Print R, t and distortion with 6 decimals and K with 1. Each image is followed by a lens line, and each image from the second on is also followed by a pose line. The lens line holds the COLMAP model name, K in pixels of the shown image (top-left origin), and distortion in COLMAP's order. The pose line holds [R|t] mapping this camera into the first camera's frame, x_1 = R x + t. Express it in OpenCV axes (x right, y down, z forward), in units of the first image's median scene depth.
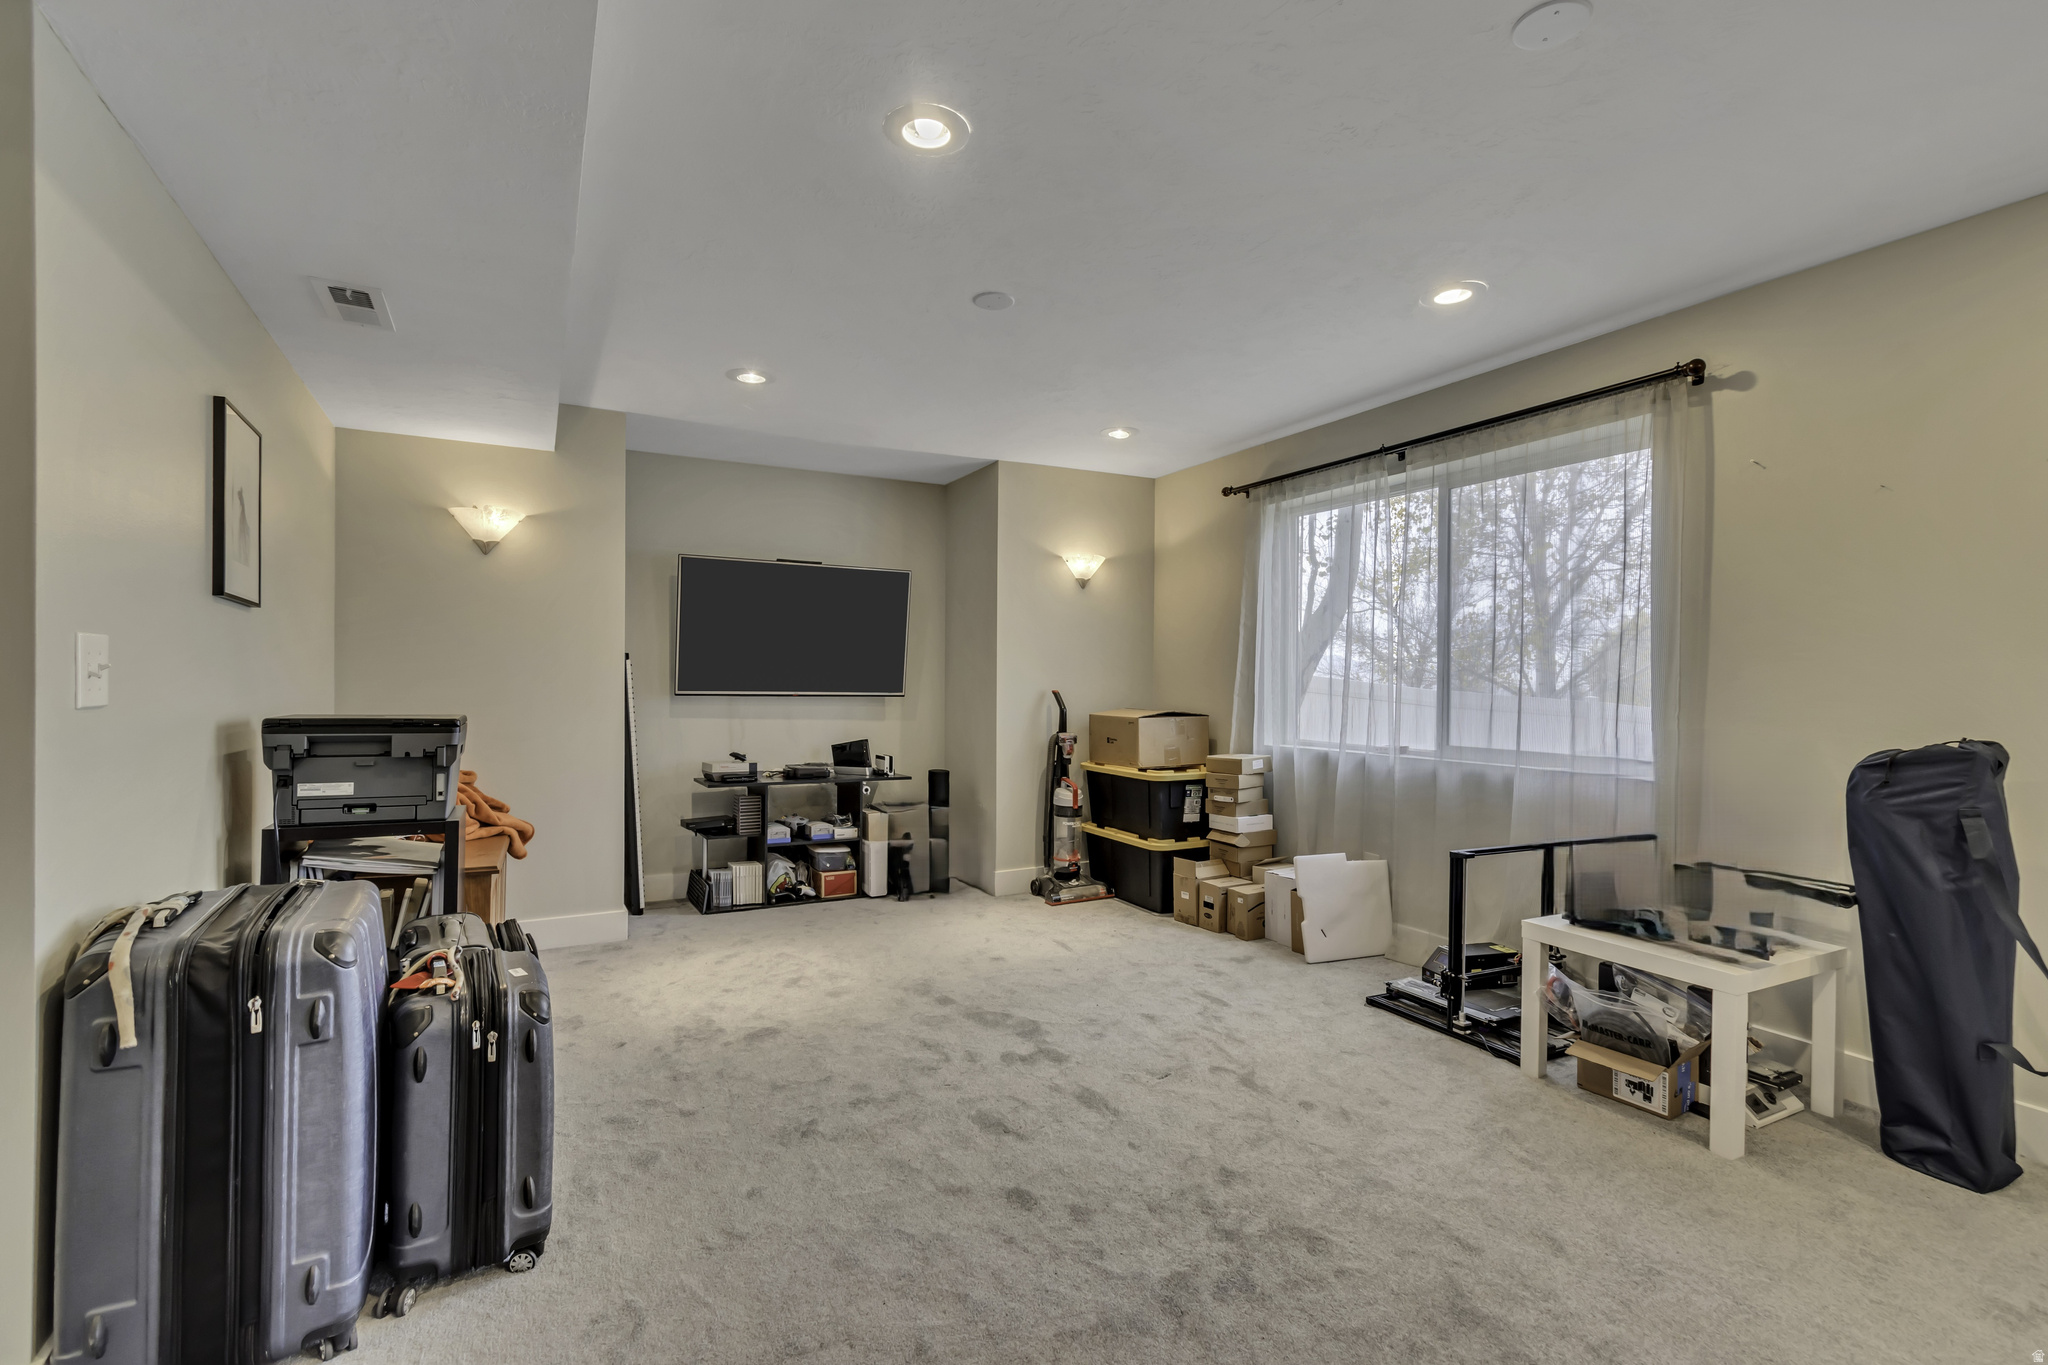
lens RADIAL K [[922.3, 0, 1033.1], [0, 922.3, 685.1], [0, 0, 1]] dist [0.006485, 0.000109]
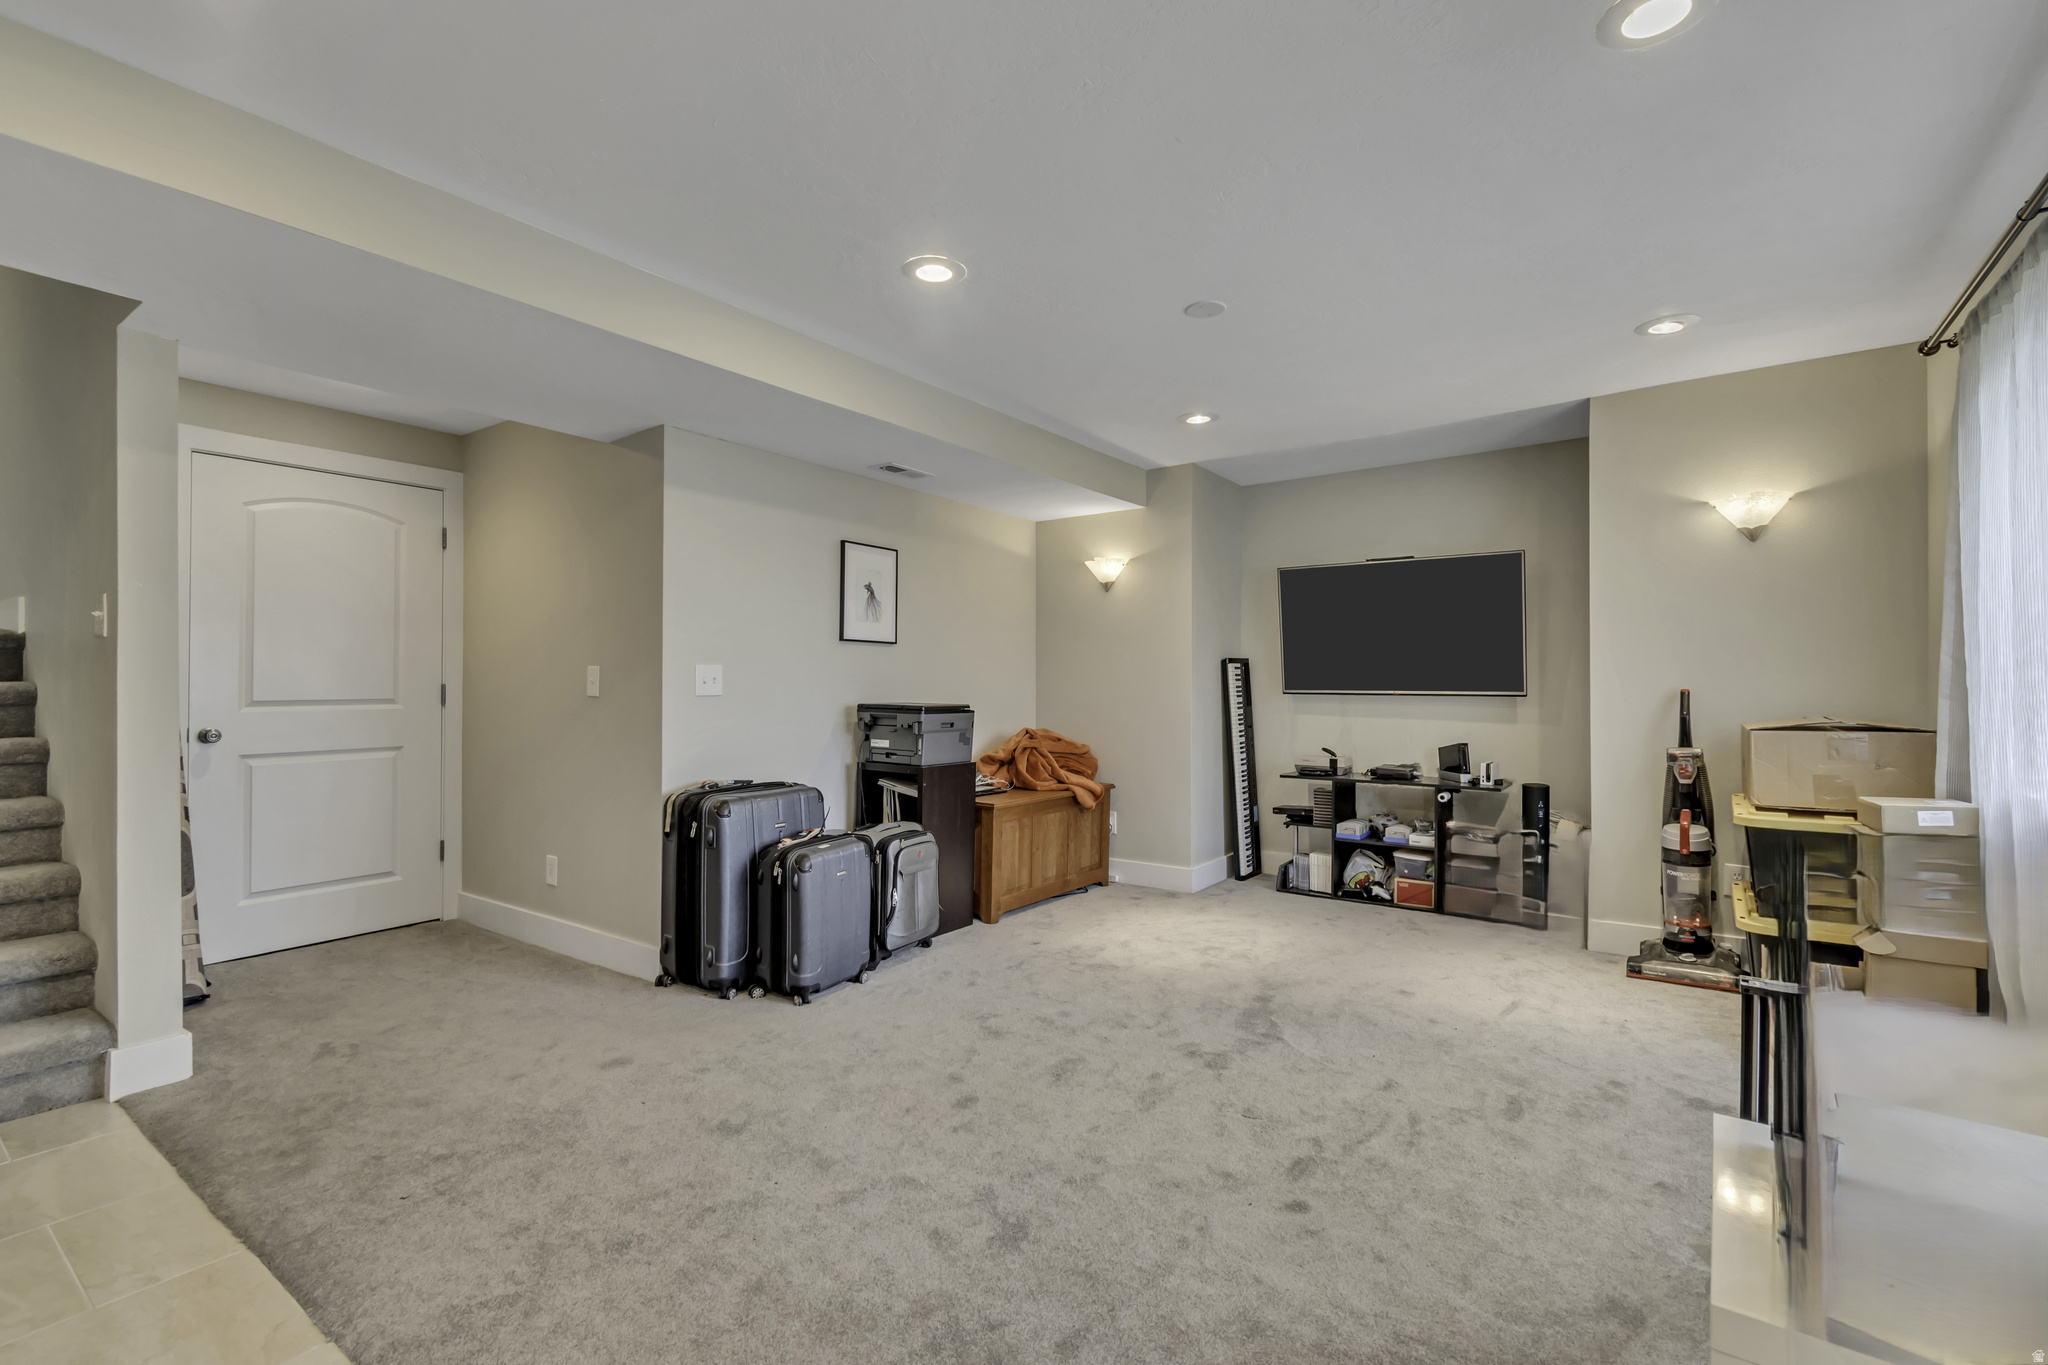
lens RADIAL K [[922.3, 0, 1030.1], [0, 922.3, 681.5], [0, 0, 1]] dist [0.006485, 0.000109]
pose [[0.433393, -0.008833, -0.901162, 0.655469], [0.004148, 0.999961, -0.007807, 0.004305], [0.901195, -0.000355, 0.433413, 0.316542]]
